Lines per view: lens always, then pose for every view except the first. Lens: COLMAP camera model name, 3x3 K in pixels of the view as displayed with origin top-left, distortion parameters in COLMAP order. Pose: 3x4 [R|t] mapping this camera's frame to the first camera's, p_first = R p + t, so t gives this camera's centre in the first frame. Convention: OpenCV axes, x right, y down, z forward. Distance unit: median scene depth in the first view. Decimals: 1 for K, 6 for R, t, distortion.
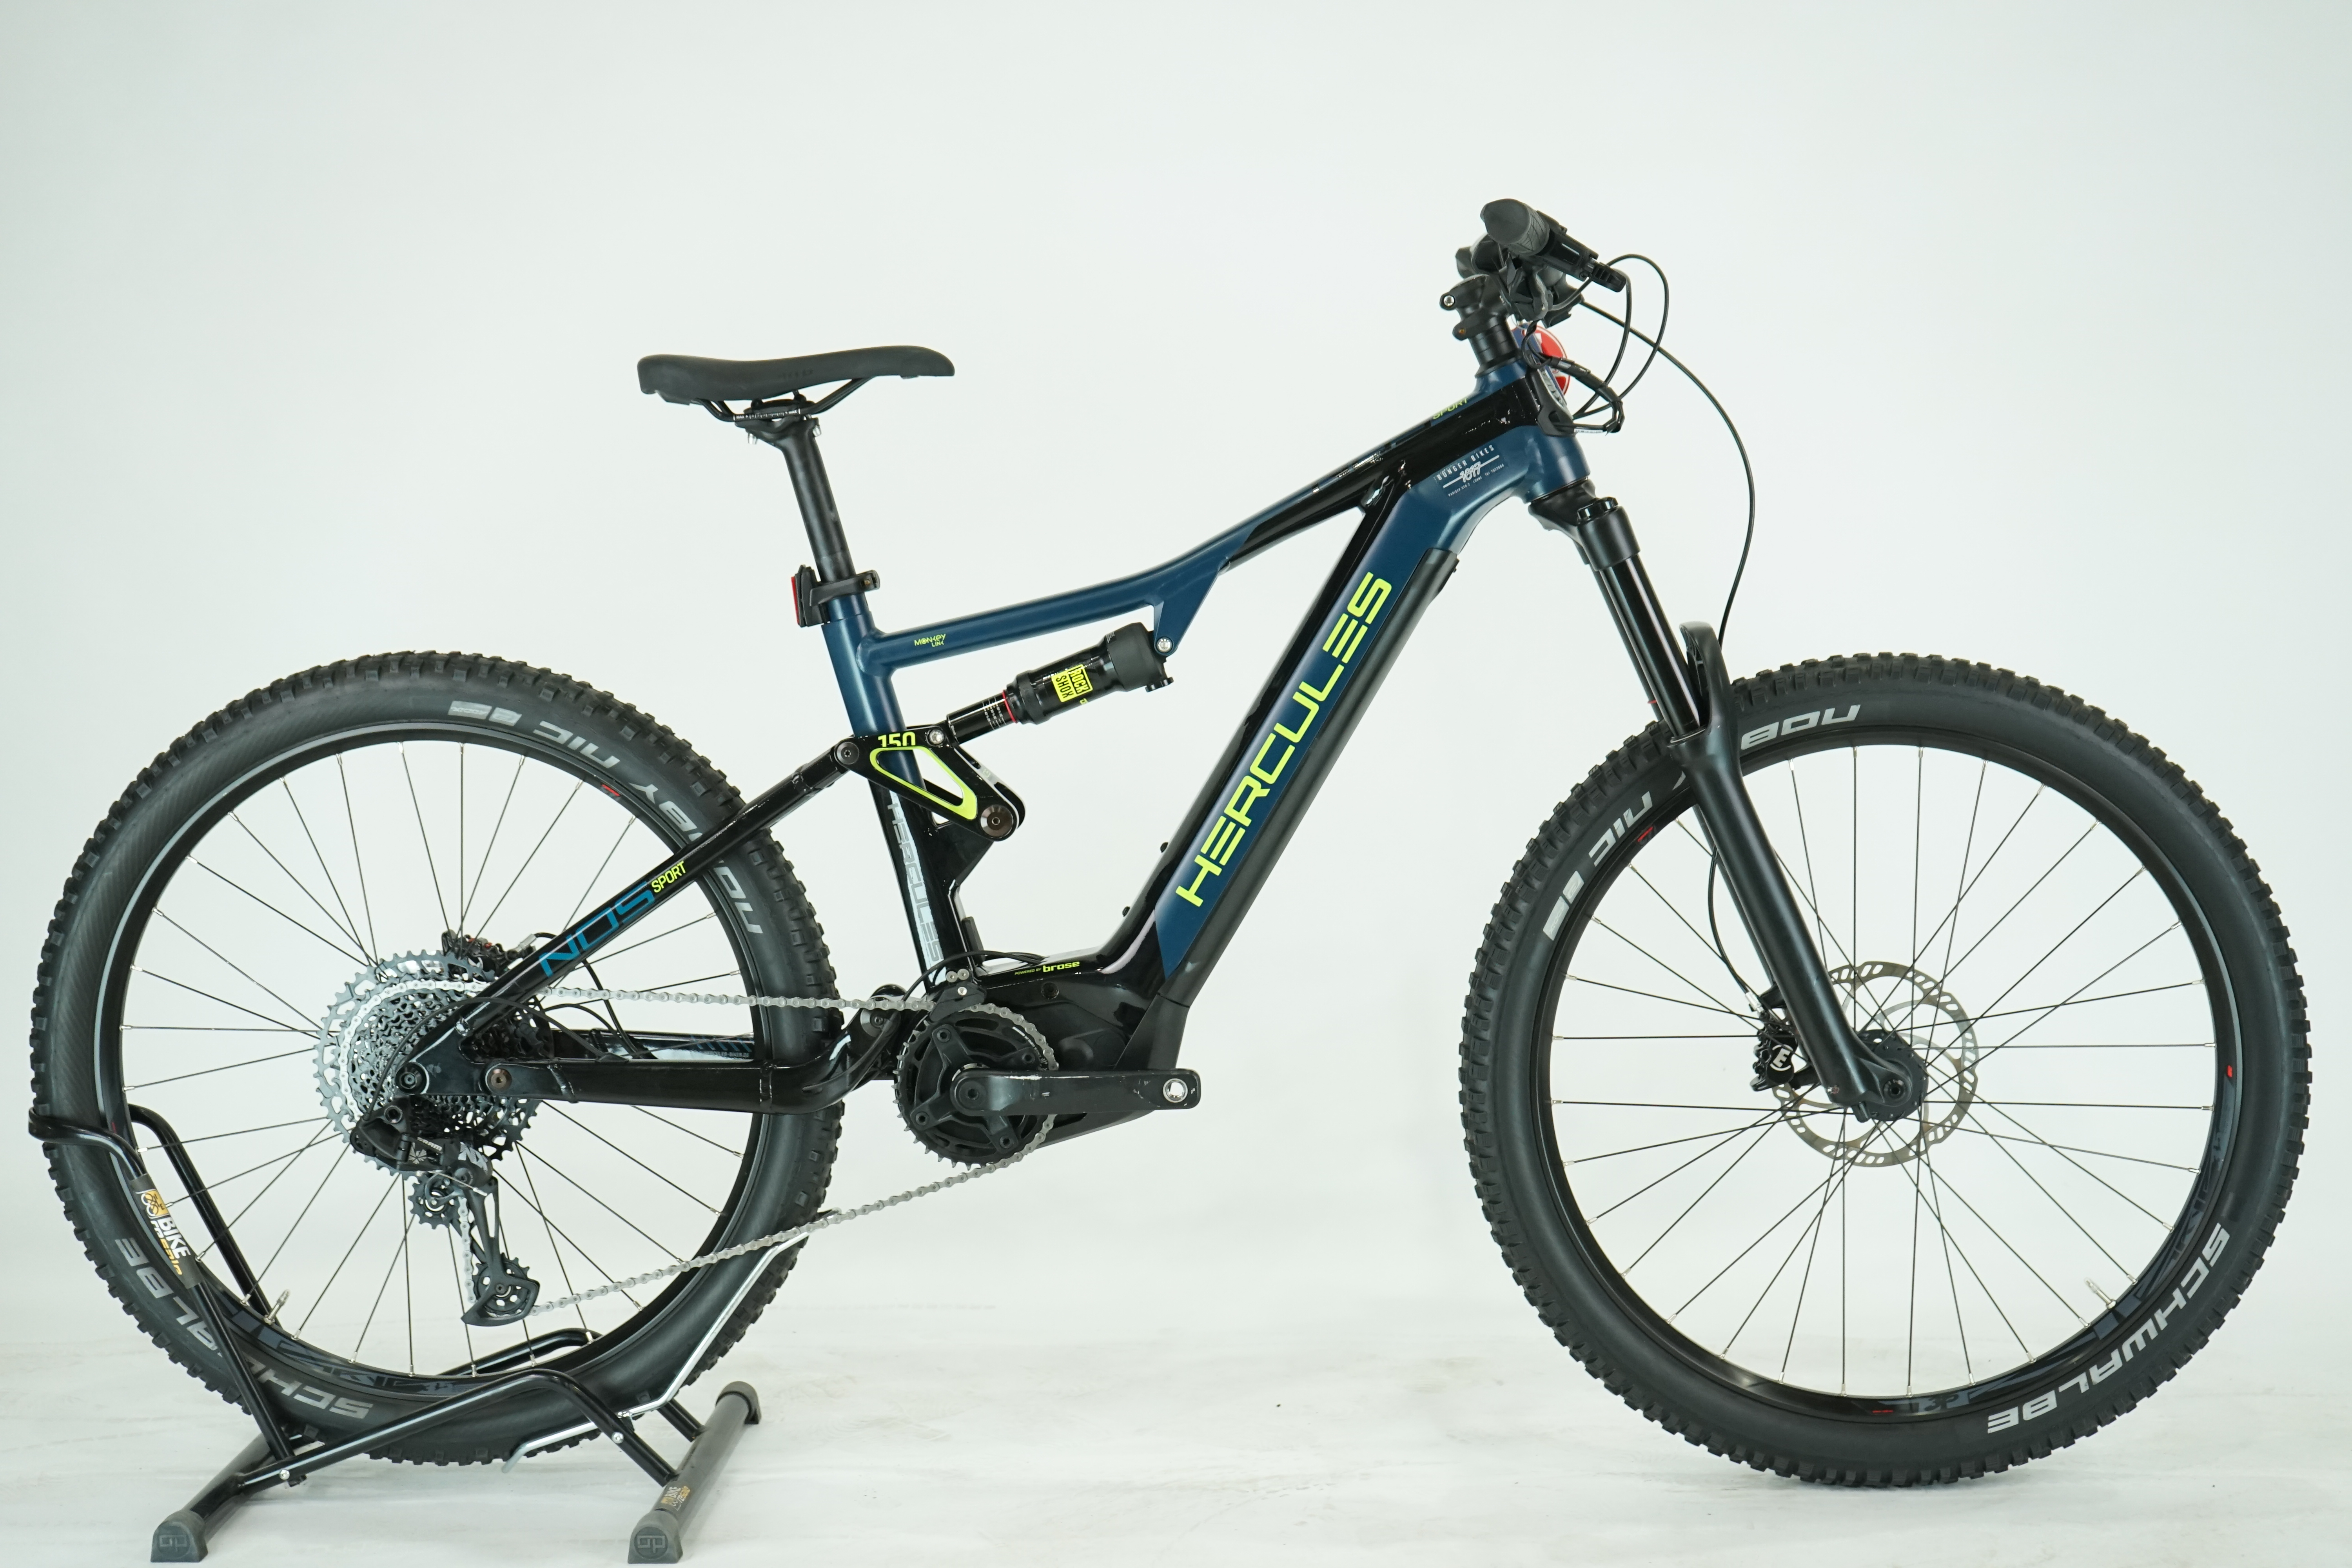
lens RADIAL K [[3483.8, 0, 1176.0], [0, 3483.8, 784.0], [0, 0, 1]] dist [-0.041670, -0.040052]
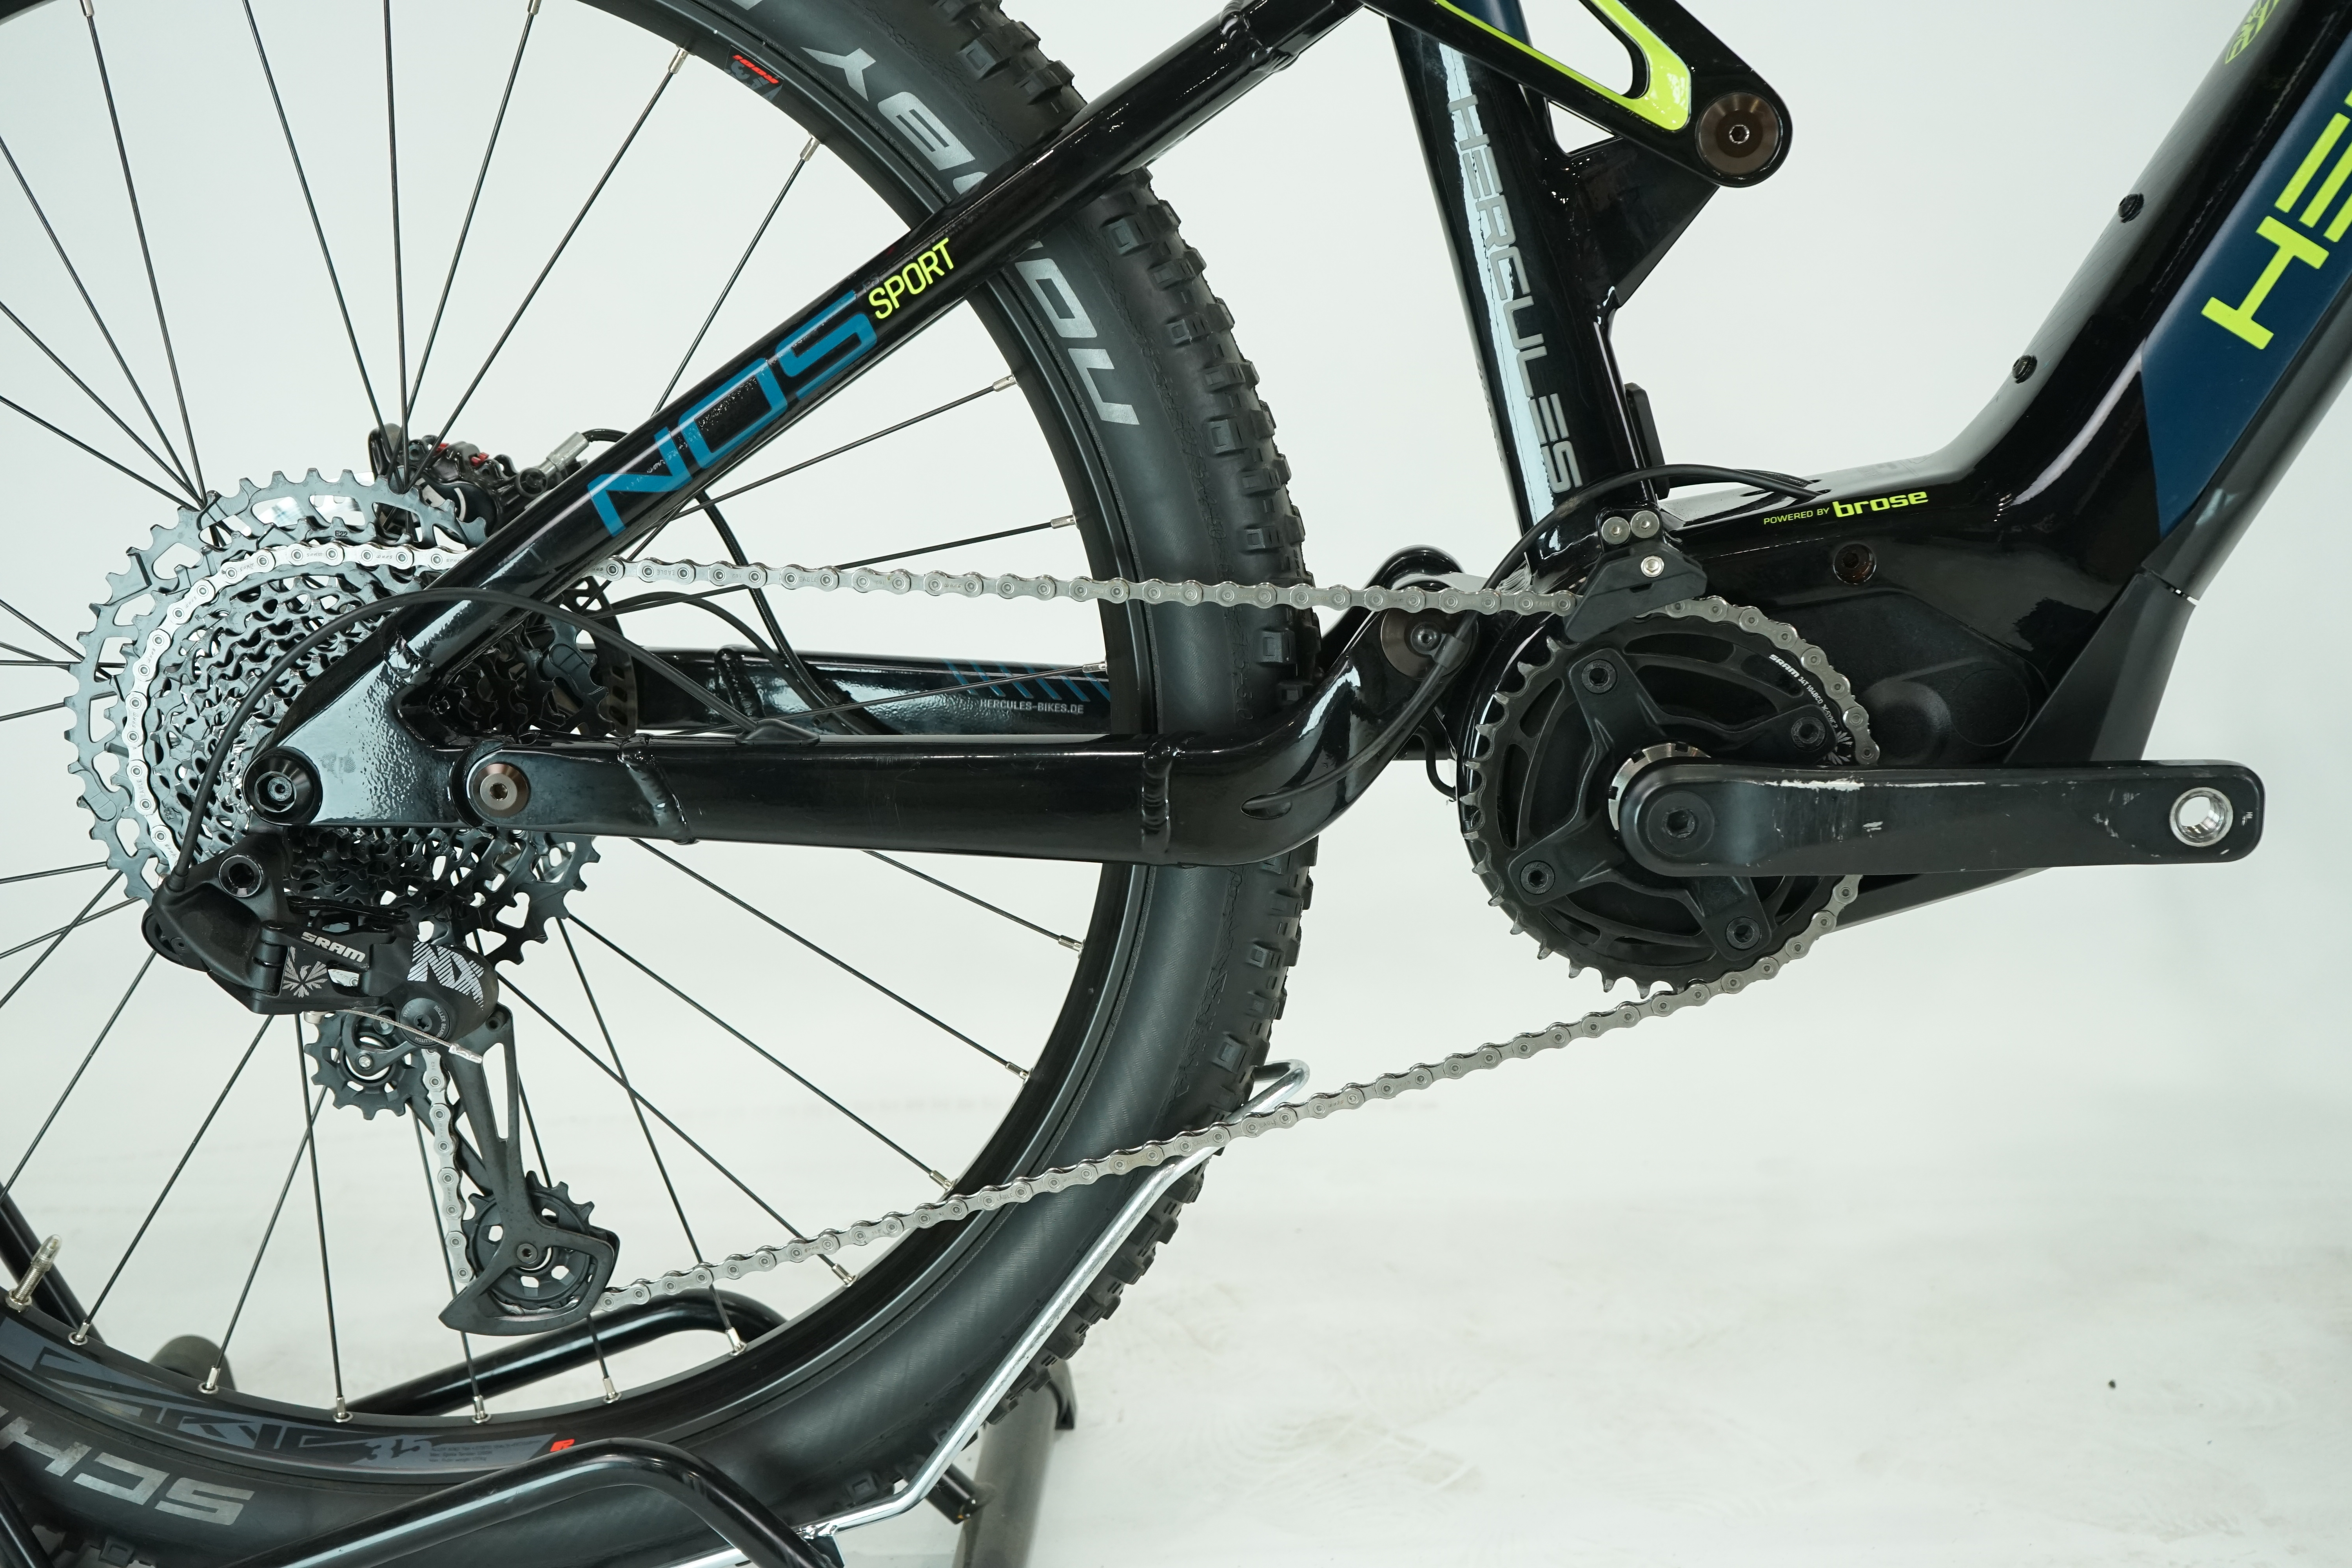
lens RADIAL K [[2877.4, 0, 1176.0], [0, 2877.4, 784.0], [0, 0, 1]] dist [0.002196, -0.021733]
pose [[0.999993, -0.003768, 0.000431, -0.113726], [0.003660, 0.988498, 0.151193, 0.033293], [-0.000995, -0.151190, 0.988504, 0.655473]]
